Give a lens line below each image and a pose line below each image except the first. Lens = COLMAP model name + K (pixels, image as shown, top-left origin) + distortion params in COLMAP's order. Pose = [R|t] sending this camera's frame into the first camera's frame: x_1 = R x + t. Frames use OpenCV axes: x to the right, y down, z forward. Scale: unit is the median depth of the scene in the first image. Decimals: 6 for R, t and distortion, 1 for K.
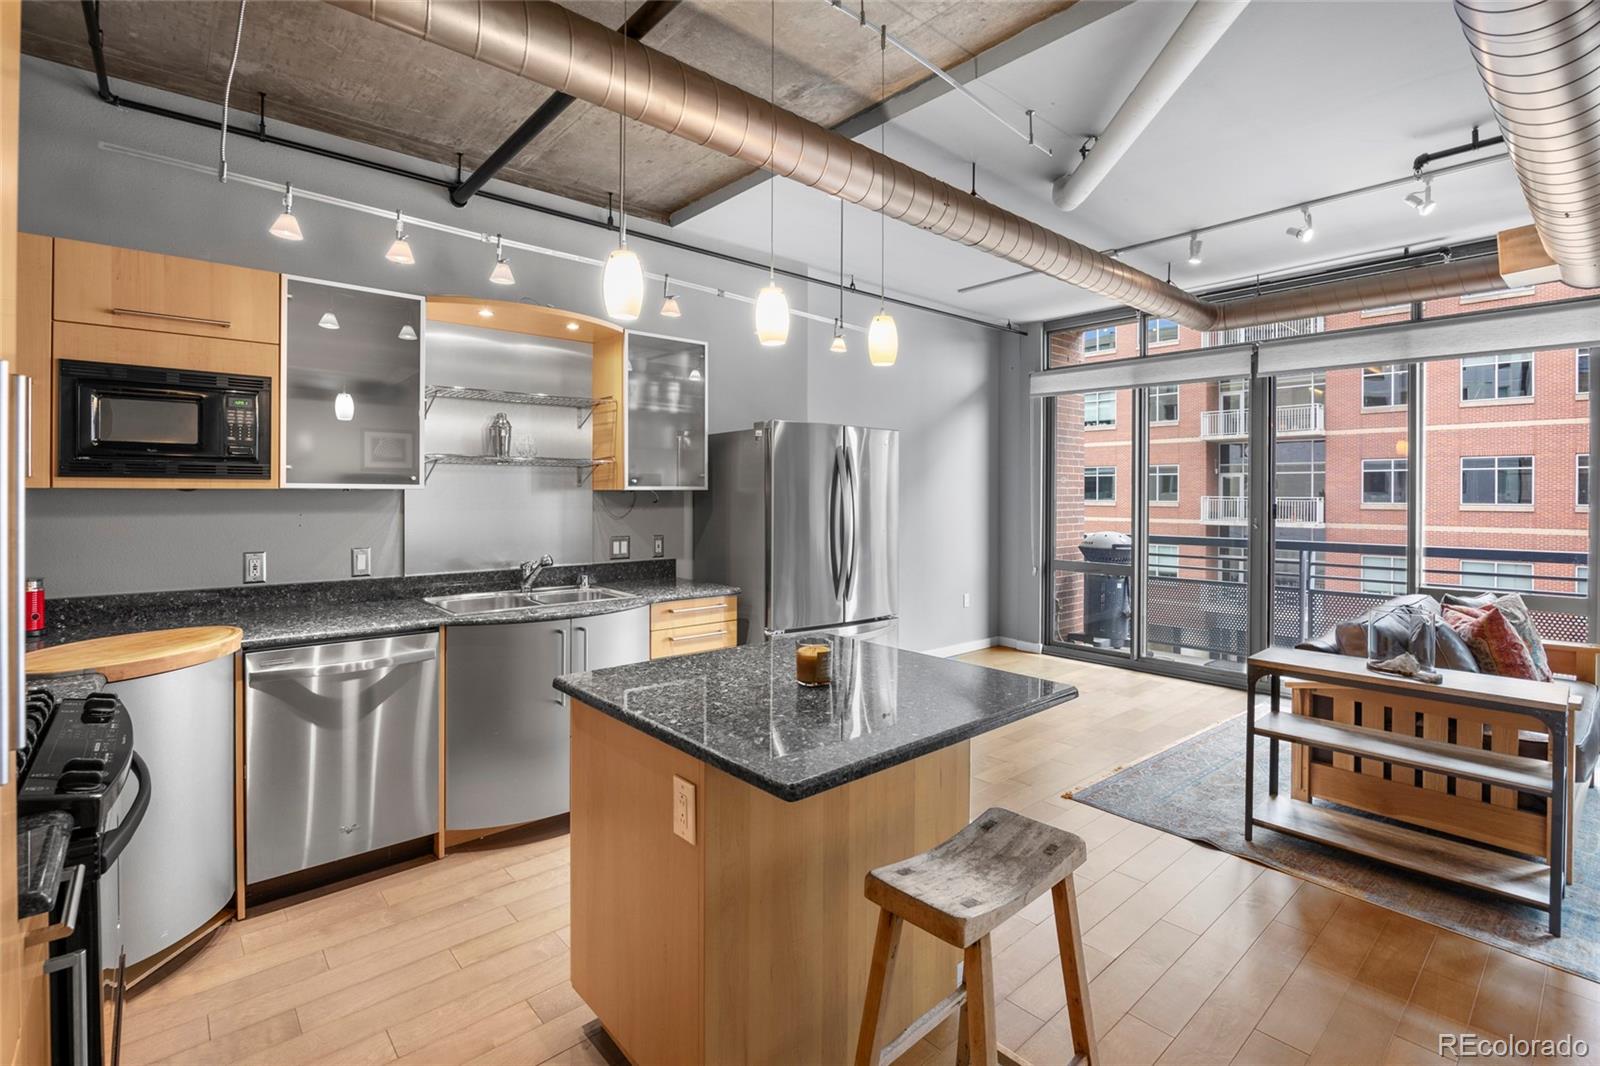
lens RADIAL K [[738.3, 0, 801.9], [0, 738.3, 497.1], [0, 0, 1]] dist [-0.012476, 0.000228]
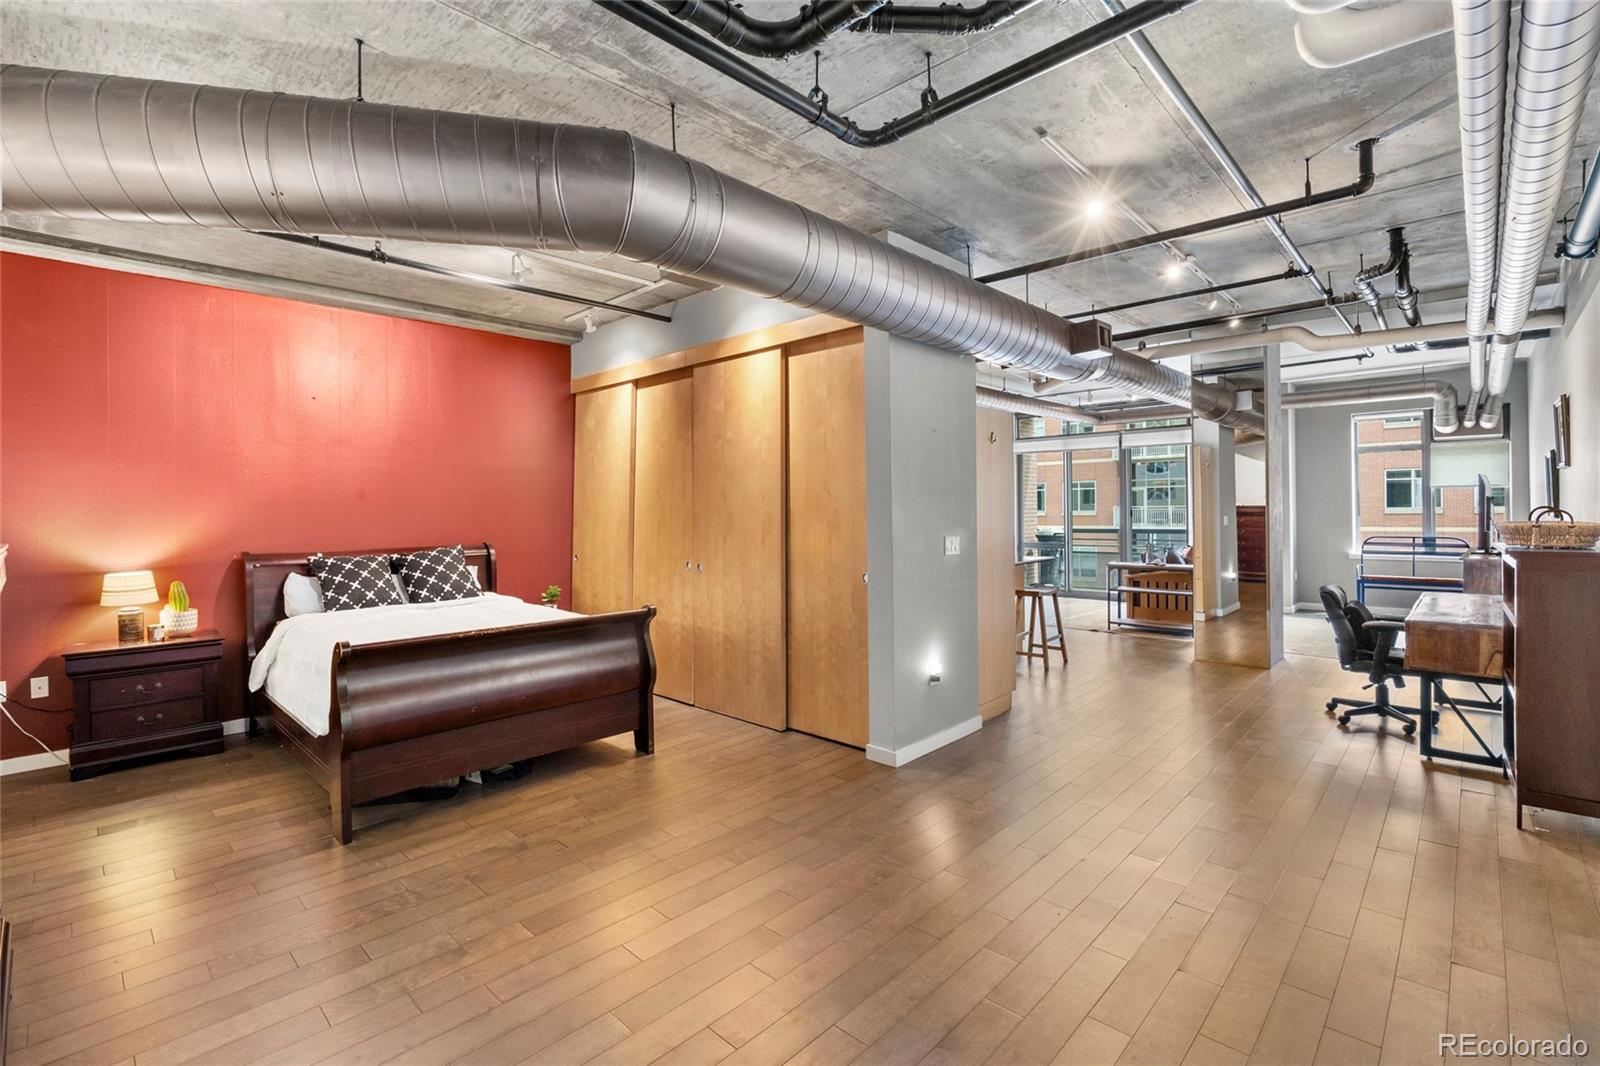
lens RADIAL K [[722.4, 0, 815.4], [0, 722.4, 513.6], [0, 0, 1]] dist [-0.008154, 0.000037]
pose [[0.995006, -0.017958, 0.098187, -0.569860], [0.017918, 0.999839, 0.001296, 0.002809], [-0.098194, 0.000470, 0.995167, -1.210667]]
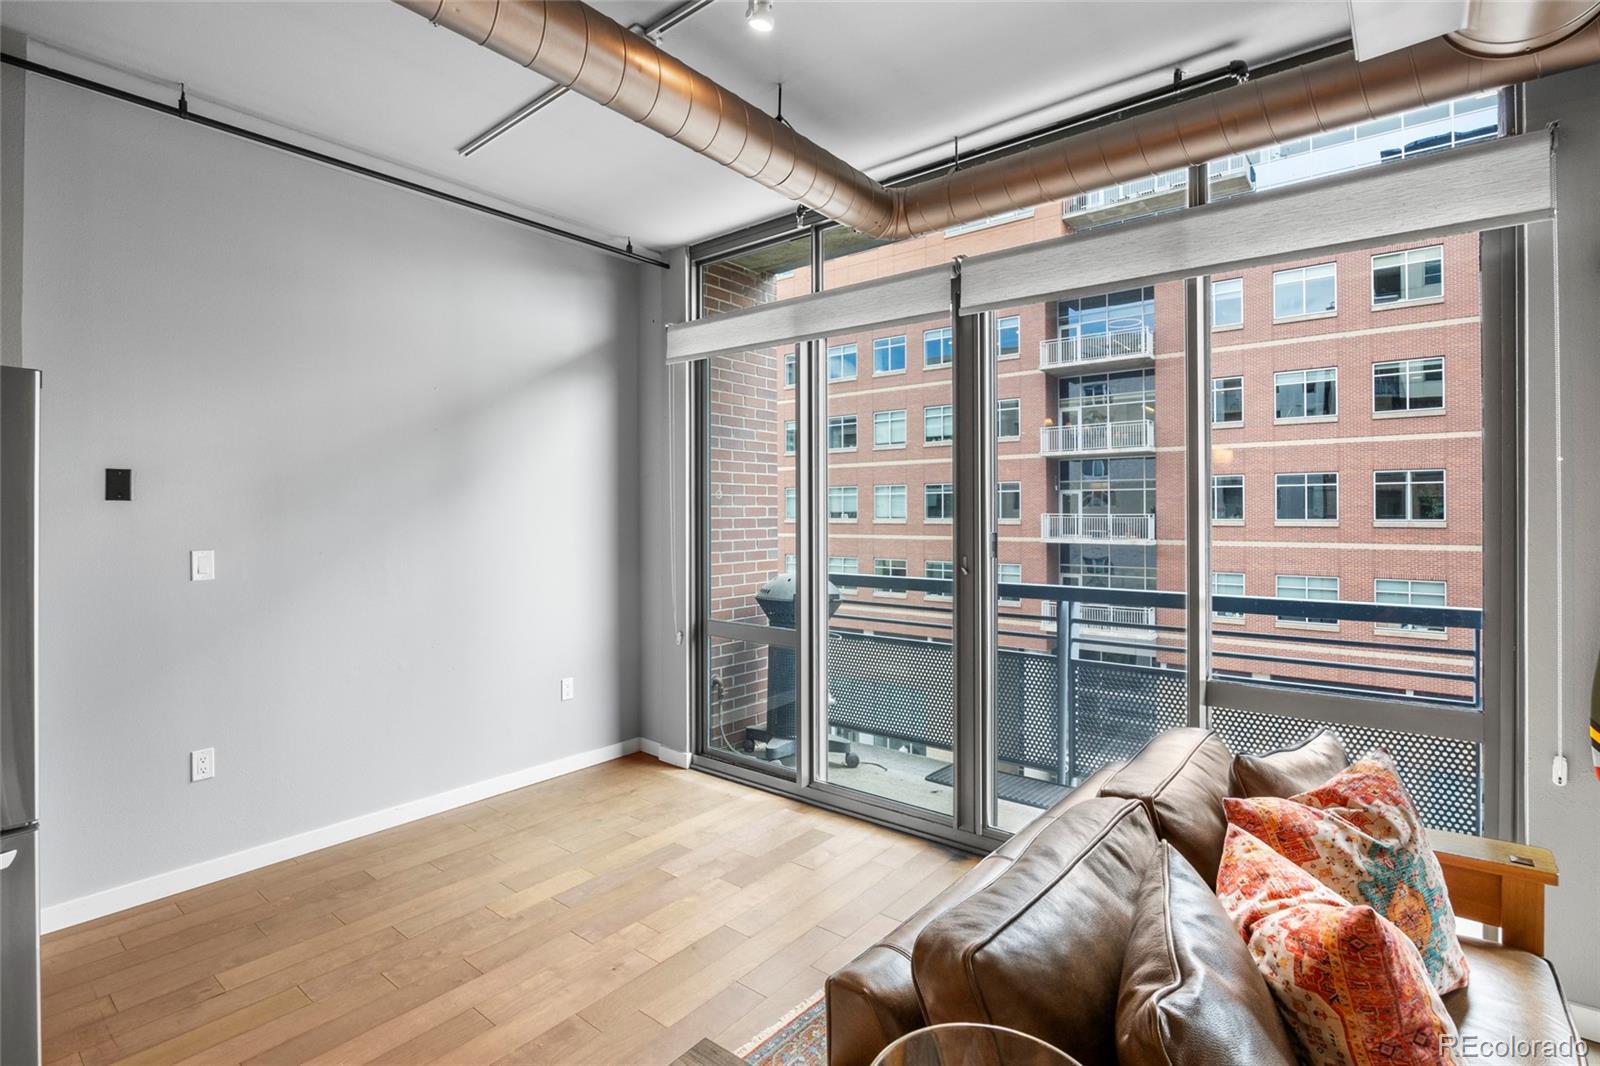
lens RADIAL K [[755.9, 0, 804.6], [0, 755.9, 509.4], [0, 0, 1]] dist [-0.015652, 0.000571]
pose [[0.985045, -0.004893, 0.172229, 0.509942], [0.006345, 0.999949, -0.007878, -0.007147], [-0.172182, 0.008853, 0.985025, 0.559645]]
